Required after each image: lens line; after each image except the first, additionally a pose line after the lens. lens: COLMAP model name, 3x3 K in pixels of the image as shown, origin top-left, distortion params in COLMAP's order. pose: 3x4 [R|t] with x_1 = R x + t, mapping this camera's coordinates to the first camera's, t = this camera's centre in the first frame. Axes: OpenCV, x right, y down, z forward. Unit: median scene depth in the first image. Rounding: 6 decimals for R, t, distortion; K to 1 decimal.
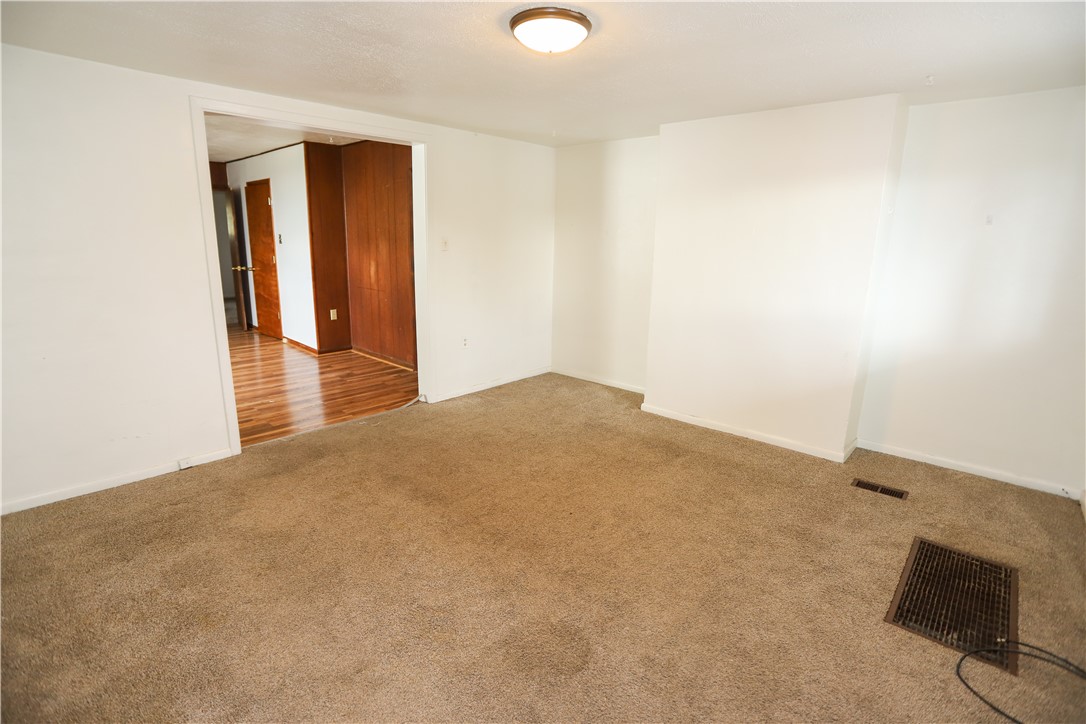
lens RADIAL K [[527.0, 0, 543.0], [0, 527.0, 362.0], [0, 0, 1]] dist [-0.076172, 0.032089]
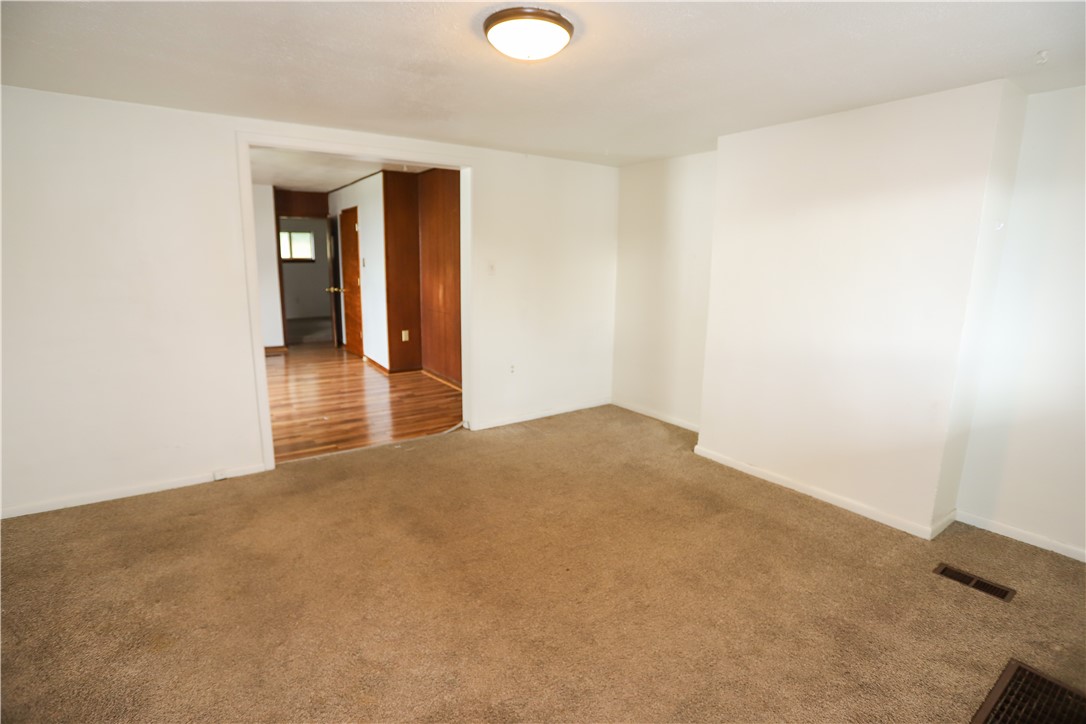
lens RADIAL K [[525.3, 0, 543.0], [0, 525.3, 362.0], [0, 0, 1]] dist [-0.066803, 0.022904]
pose [[0.976661, 0.037345, -0.211514, 0.135638], [-0.046480, 0.998182, -0.038378, -0.019871], [0.209696, 0.047314, 0.976621, 0.080774]]
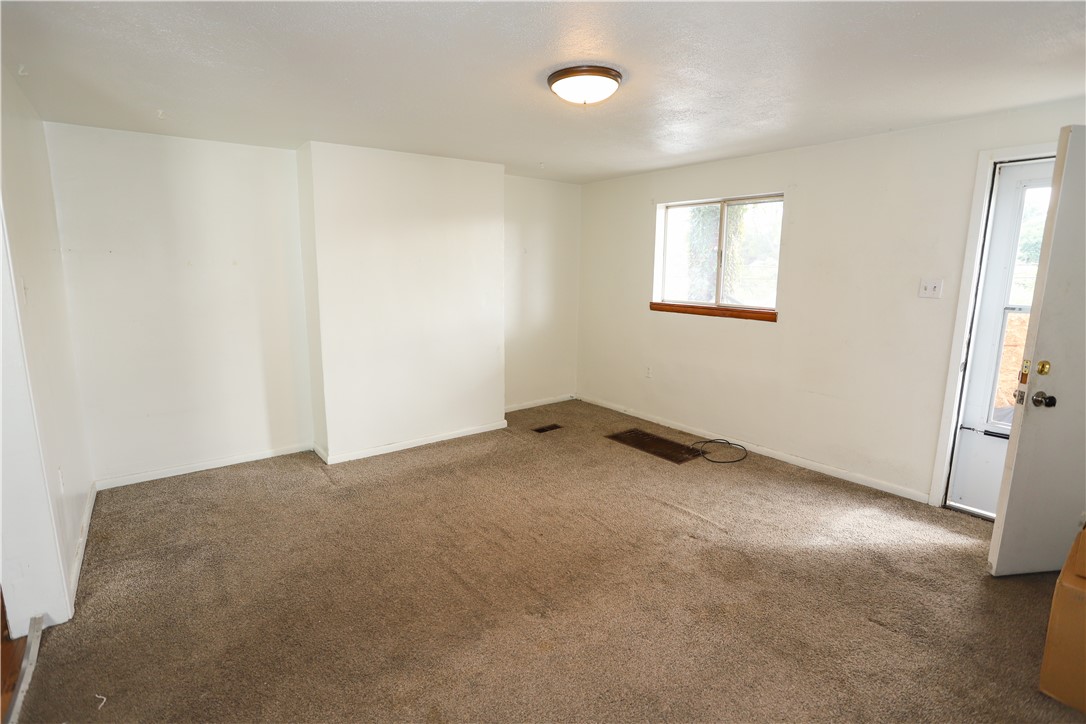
lens RADIAL K [[525.3, 0, 543.0], [0, 525.3, 362.0], [0, 0, 1]] dist [-0.066803, 0.022904]
pose [[0.173149, -0.194213, 0.965557, -0.637474], [0.225581, 0.962124, 0.153070, -0.143613], [-0.958714, 0.191307, 0.210402, 0.519356]]
